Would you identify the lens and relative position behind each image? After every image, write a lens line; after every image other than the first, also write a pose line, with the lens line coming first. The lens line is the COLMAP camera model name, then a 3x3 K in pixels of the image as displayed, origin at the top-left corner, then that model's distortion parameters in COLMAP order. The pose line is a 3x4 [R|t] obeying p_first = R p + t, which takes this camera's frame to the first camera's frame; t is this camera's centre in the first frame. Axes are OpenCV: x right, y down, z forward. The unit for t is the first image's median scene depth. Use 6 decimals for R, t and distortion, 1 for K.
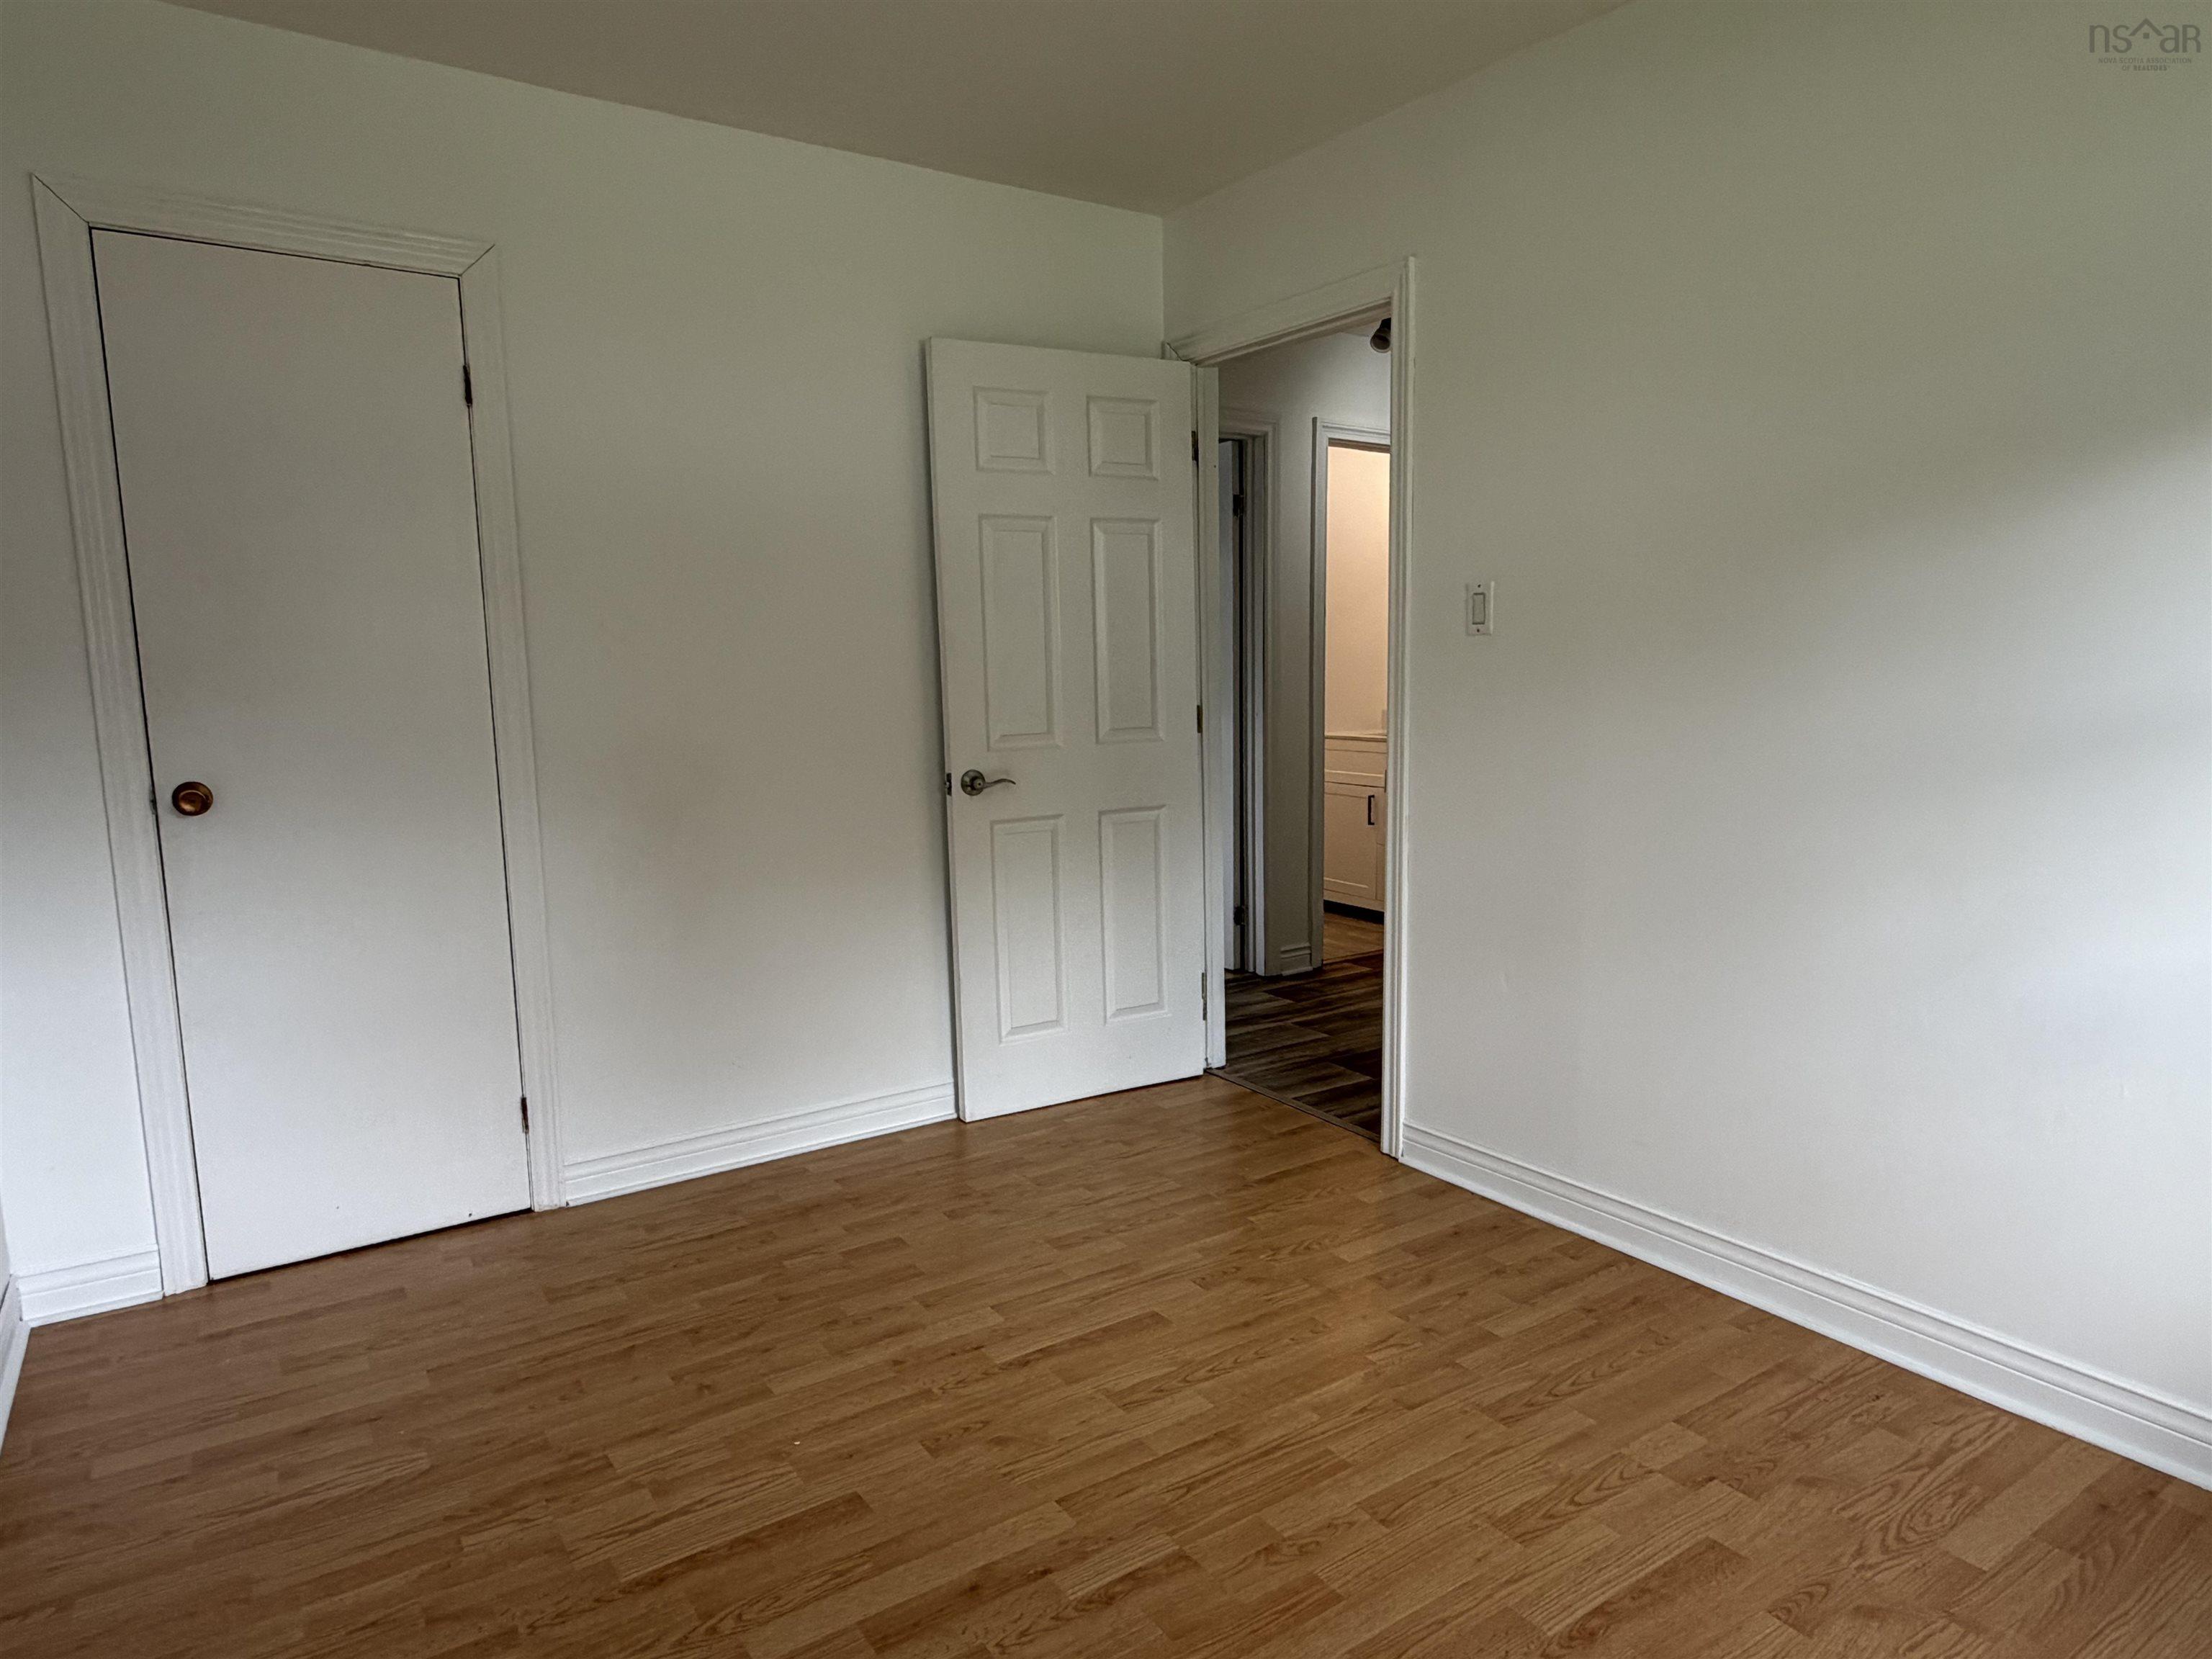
lens RADIAL K [[1332.7, 0, 1106.0], [0, 1332.7, 829.5], [0, 0, 1]] dist [0.001606, 0.000343]
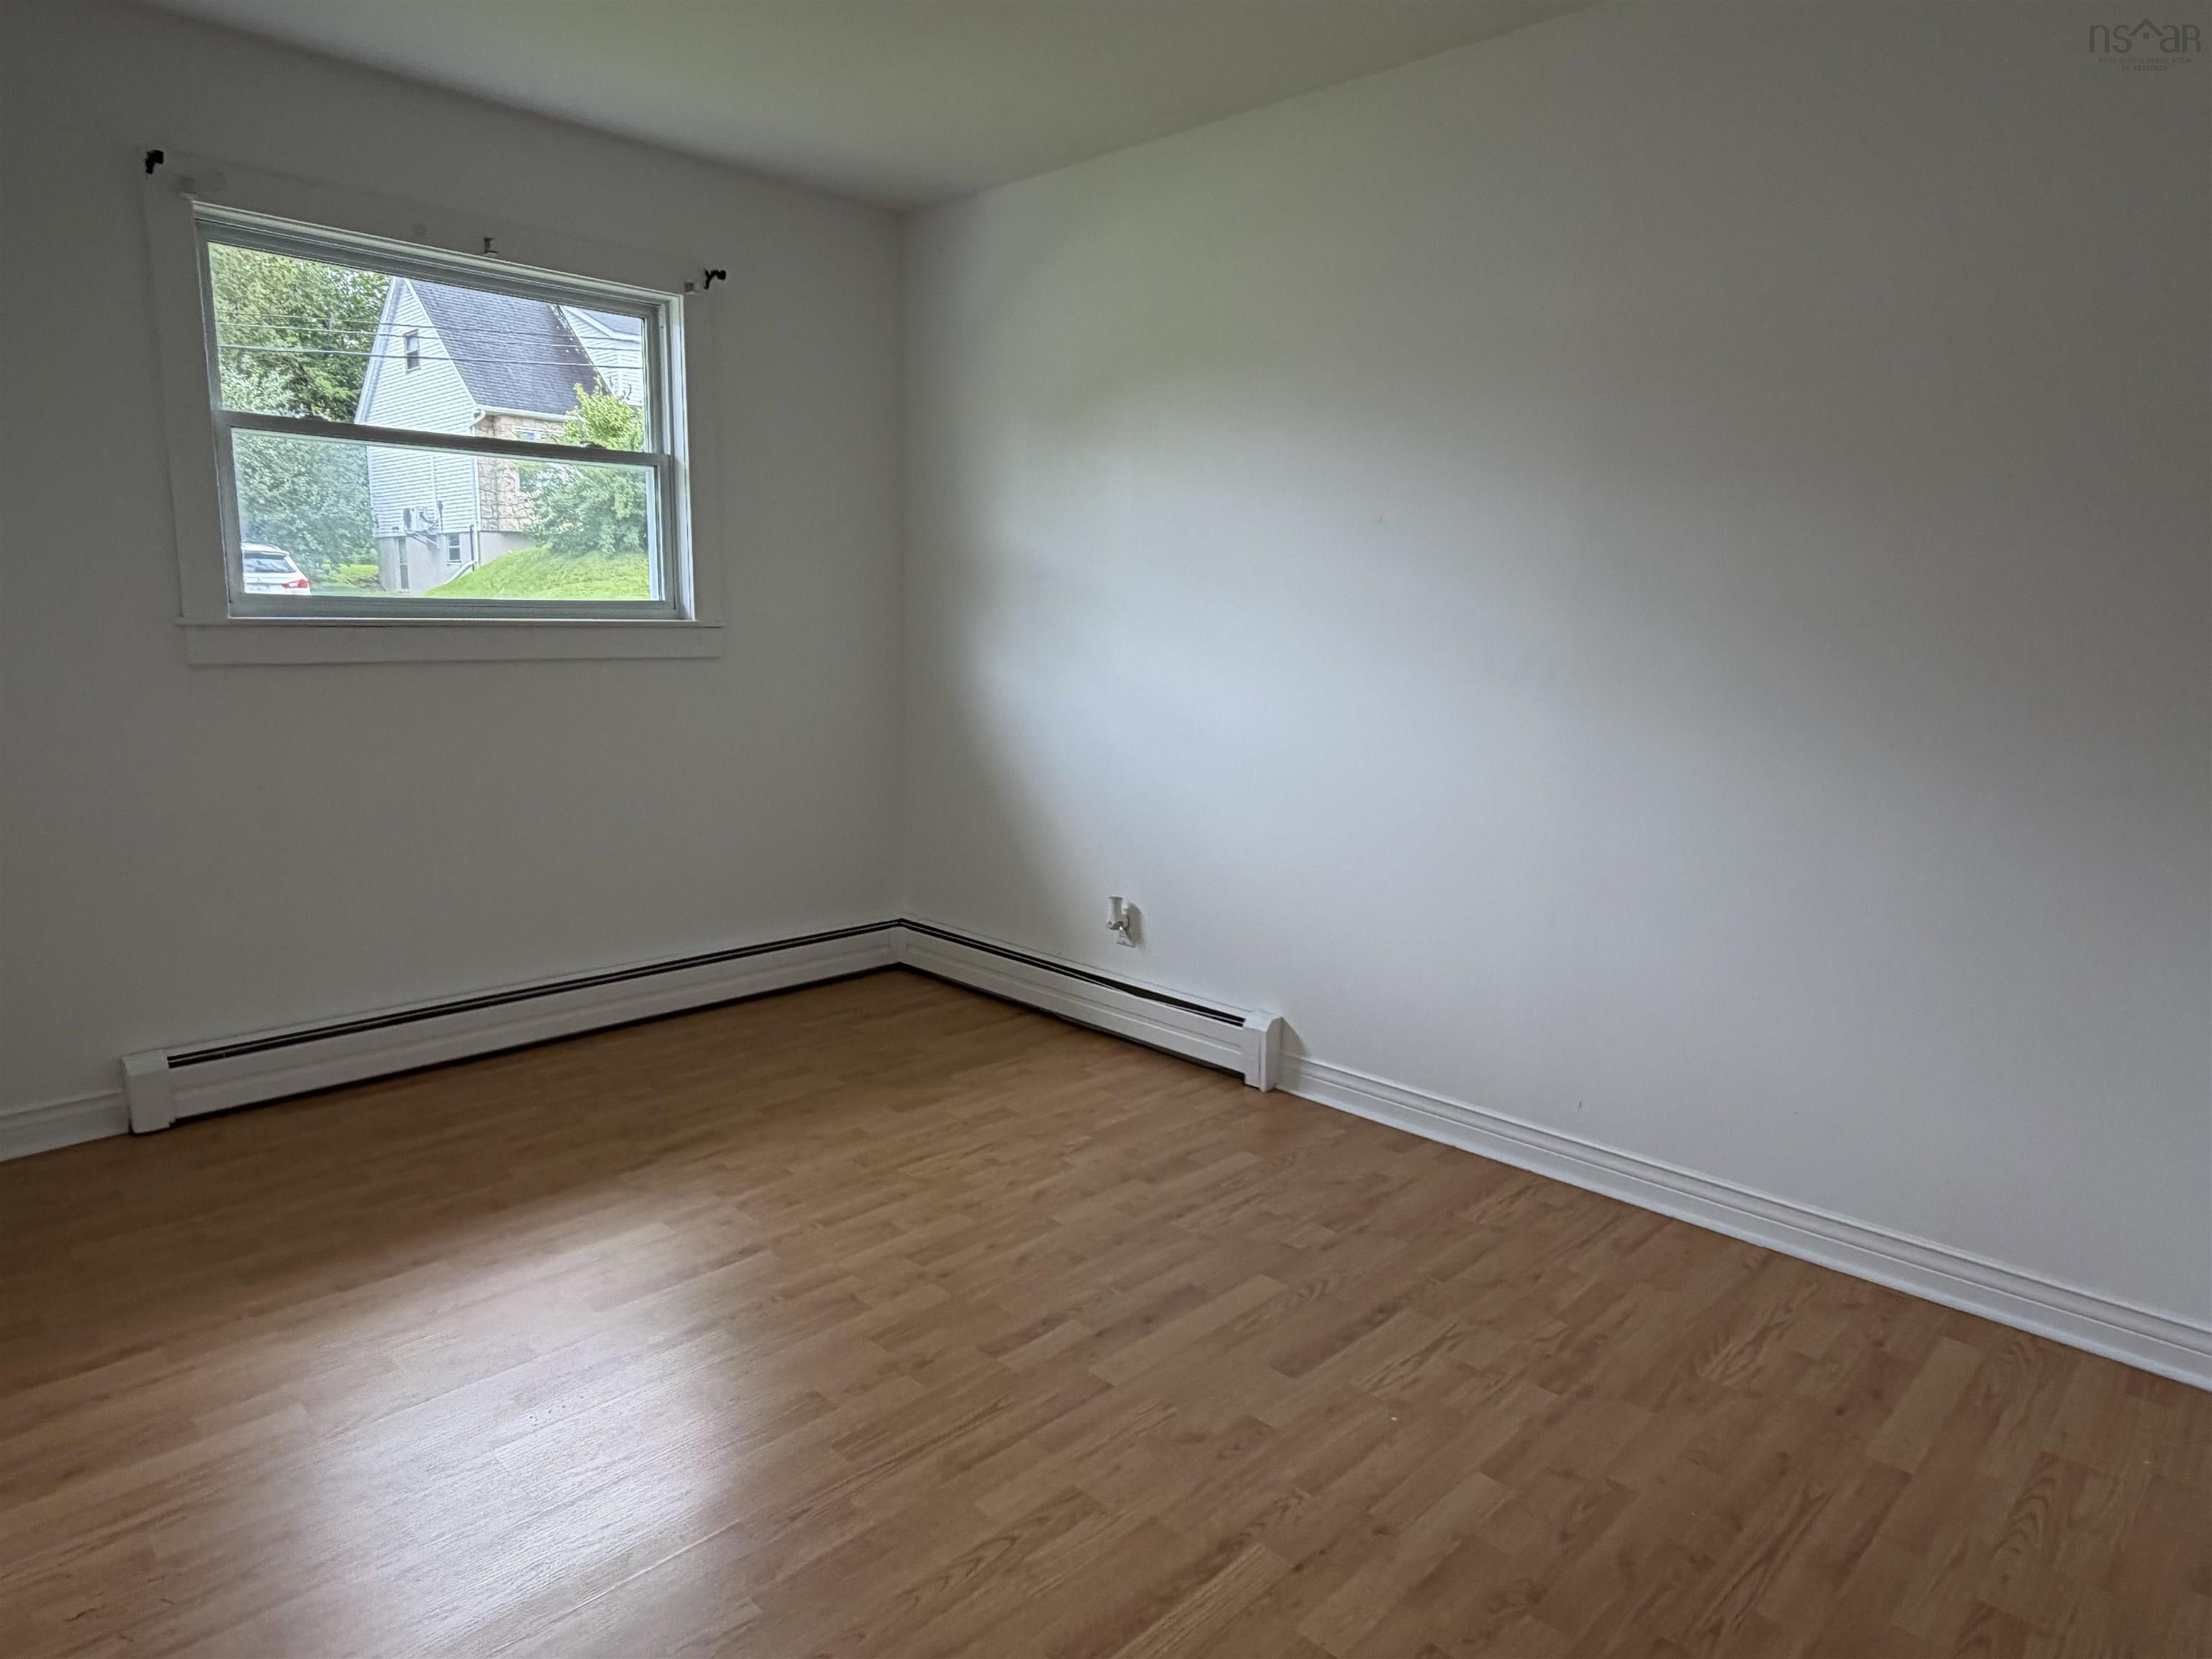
lens RADIAL K [[1332.7, 0, 1106.0], [0, 1332.7, 829.5], [0, 0, 1]] dist [0.001606, 0.000343]
pose [[-0.979401, 0.026373, -0.200197, 0.167154], [-0.032587, 0.957797, 0.285594, -0.237595], [0.199280, 0.286234, -0.937207, 1.799337]]
